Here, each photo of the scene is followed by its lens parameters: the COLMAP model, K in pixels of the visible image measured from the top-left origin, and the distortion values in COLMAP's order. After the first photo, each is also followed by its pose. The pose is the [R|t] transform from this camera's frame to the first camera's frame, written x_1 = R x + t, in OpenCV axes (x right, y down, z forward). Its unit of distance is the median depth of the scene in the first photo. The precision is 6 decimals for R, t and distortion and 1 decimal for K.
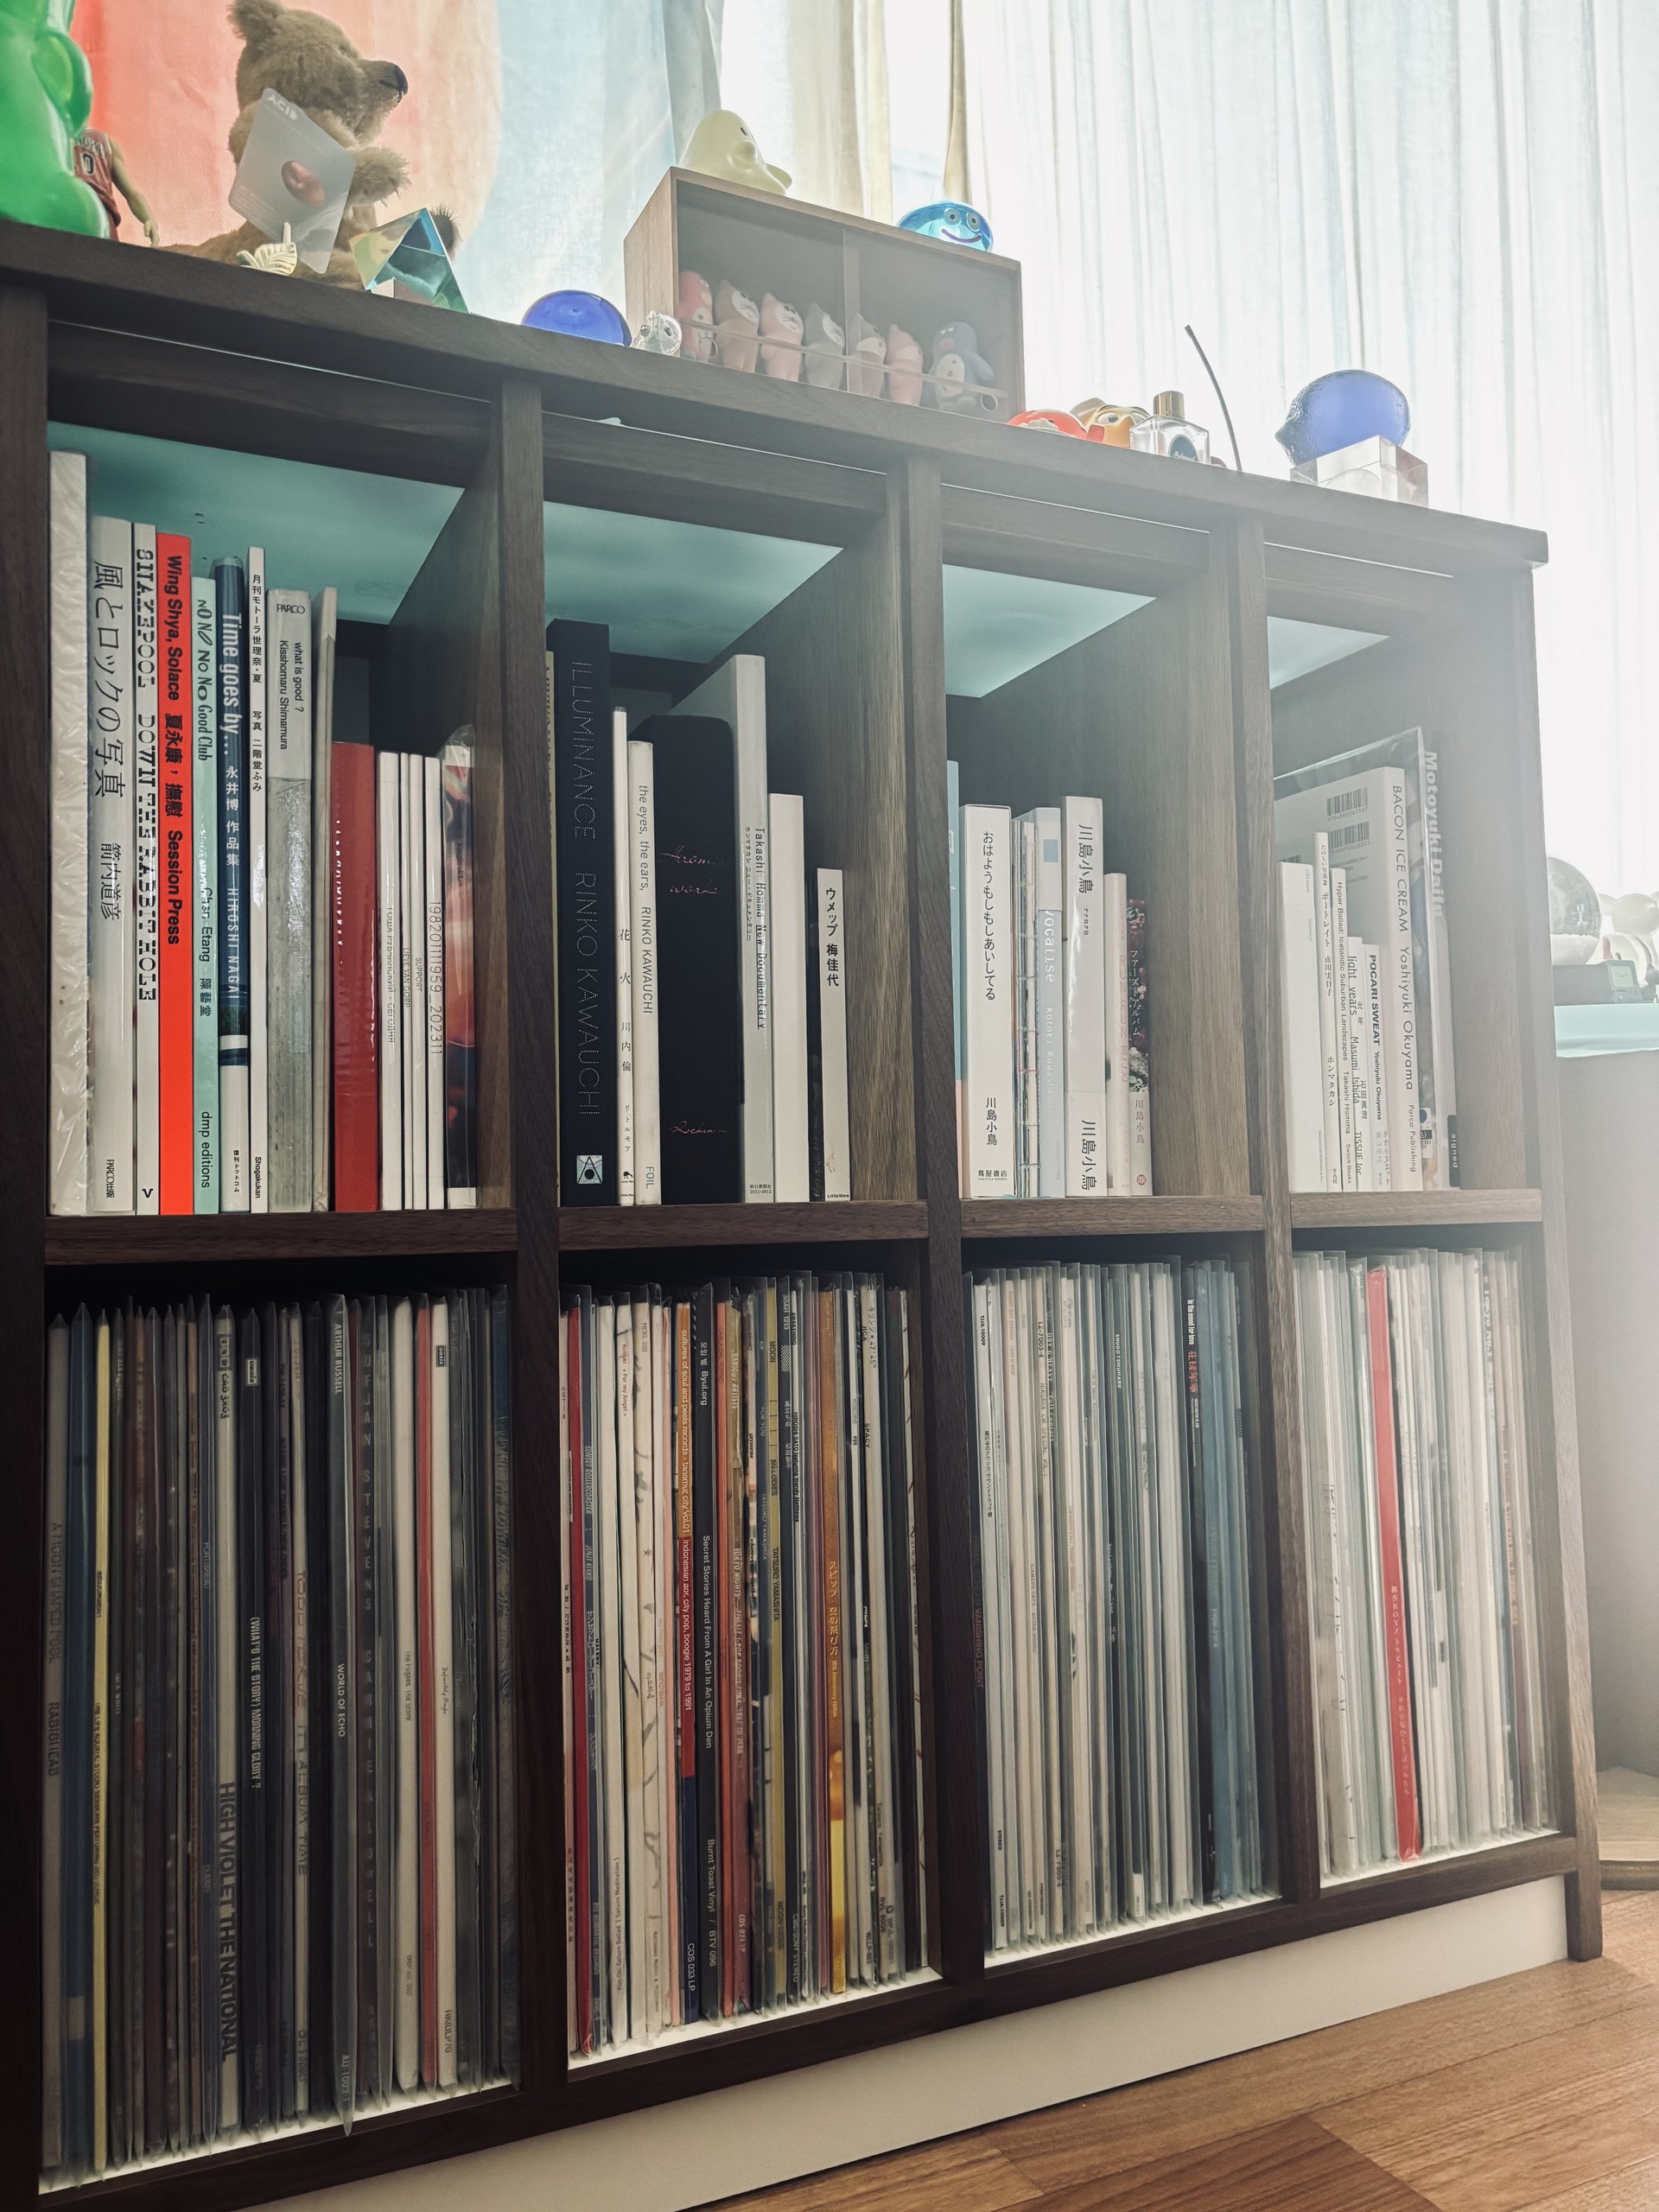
lens RADIAL K [[1661.5, 0, 829.5], [0, 1661.5, 1106.0], [0, 0, 1]] dist [-0.004450, 0.001271]
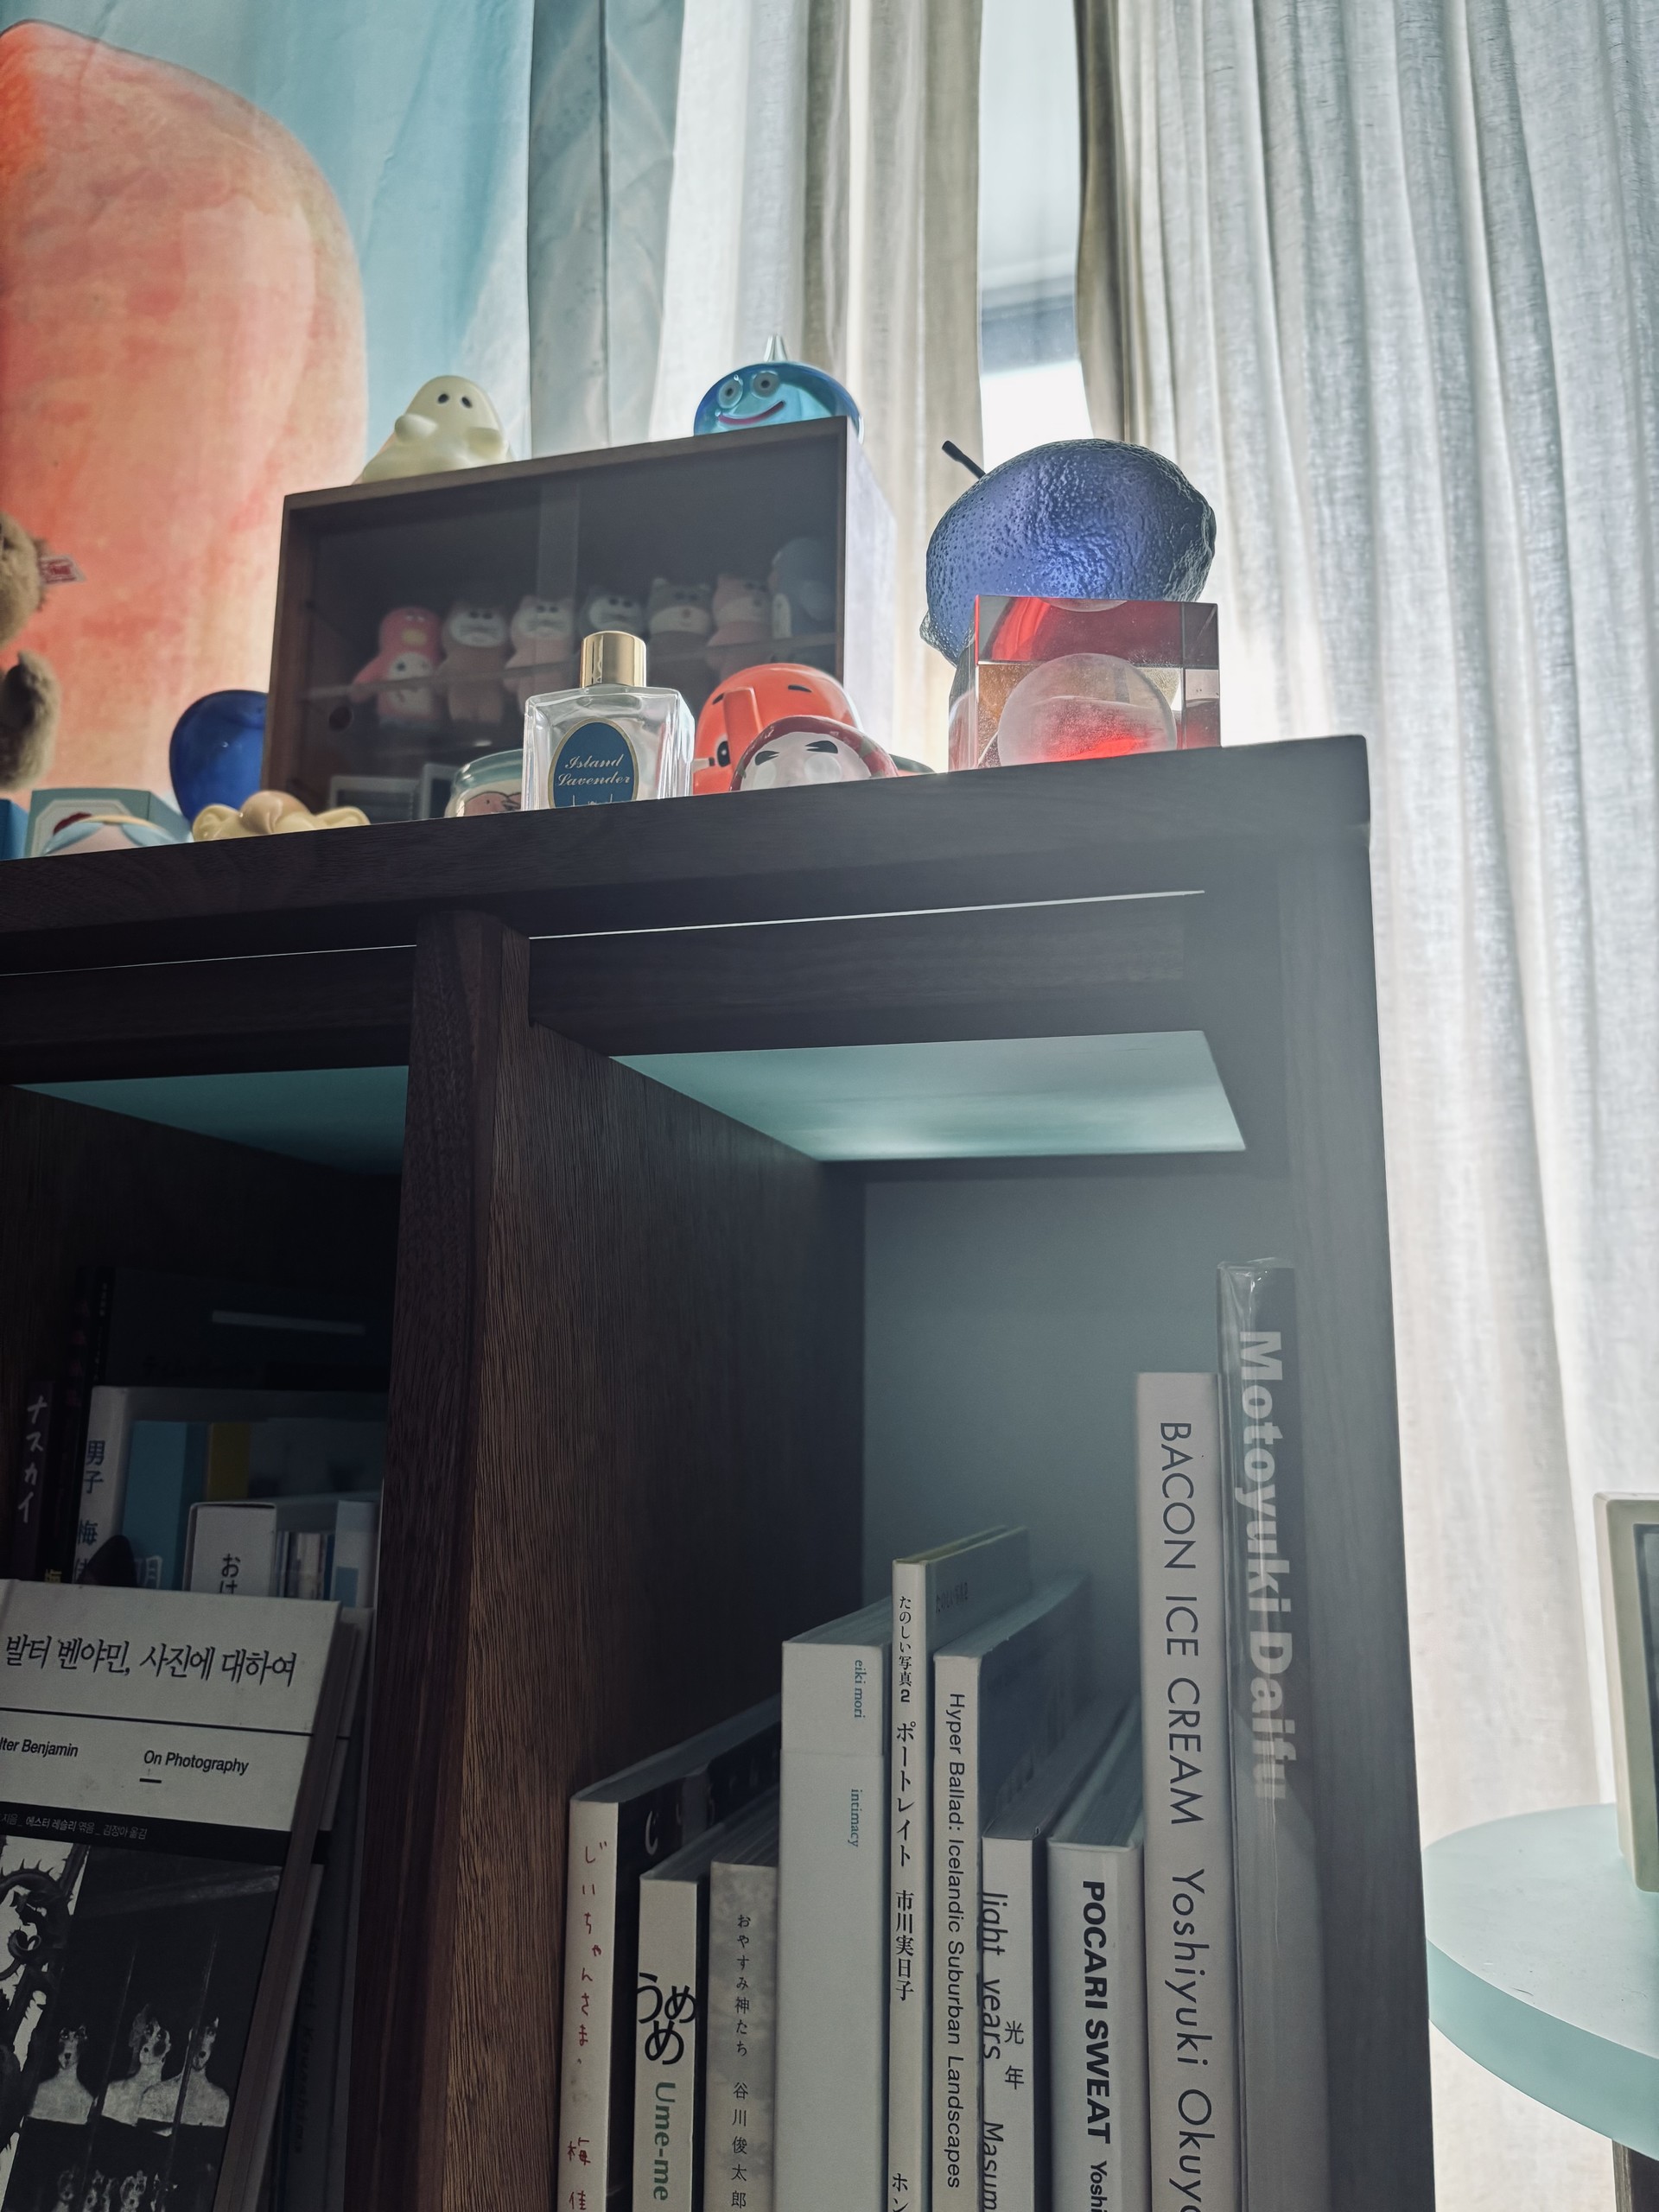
lens RADIAL K [[1661.5, 0, 829.5], [0, 1661.5, 1106.0], [0, 0, 1]] dist [-0.004450, 0.001271]
pose [[0.752022, -0.086014, -0.653501, 0.540211], [0.010291, 0.992860, -0.118838, -0.220863], [0.659057, 0.082644, 0.747538, 0.653377]]
